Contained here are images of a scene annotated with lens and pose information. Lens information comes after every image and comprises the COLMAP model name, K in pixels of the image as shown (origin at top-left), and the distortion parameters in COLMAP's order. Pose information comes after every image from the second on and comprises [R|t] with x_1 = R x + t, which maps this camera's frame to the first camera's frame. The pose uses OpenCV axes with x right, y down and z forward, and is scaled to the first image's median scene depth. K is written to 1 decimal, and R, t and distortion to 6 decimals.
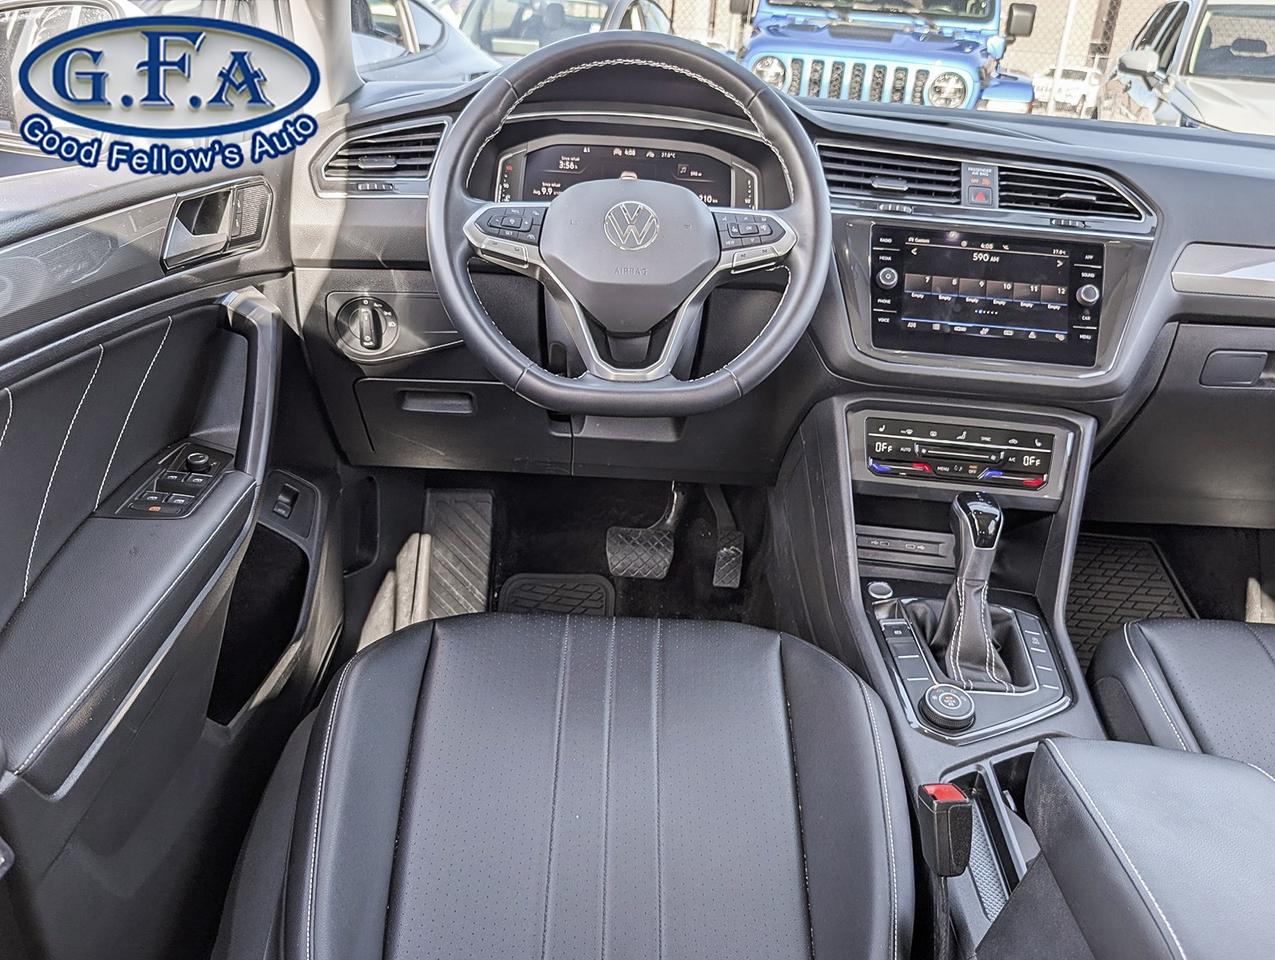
lens RADIAL K [[1060.4, 0, 637.5], [0, 1060.4, 480.0], [0, 0, 1]] dist [-0.000247, -0.015158]
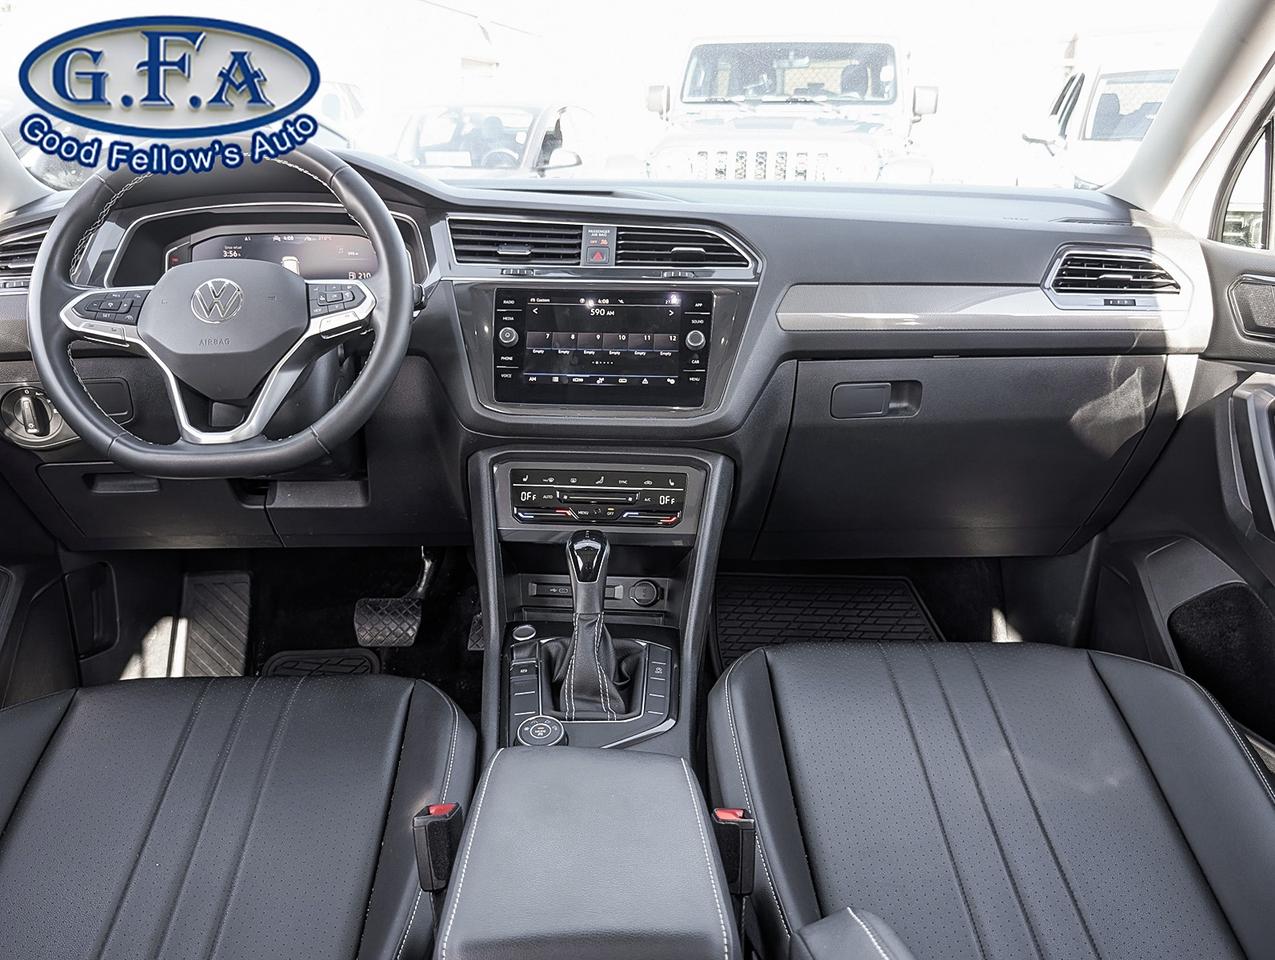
lens RADIAL K [[1052.2, 0, 646.8], [0, 1052.2, 490.1], [0, 0, 1]] dist [0.124152, -0.335269]
pose [[0.997837, -0.065203, -0.008396, 0.367686], [0.064314, 0.994645, -0.080908, 0.056460], [0.013626, 0.080193, 0.996686, -0.041984]]
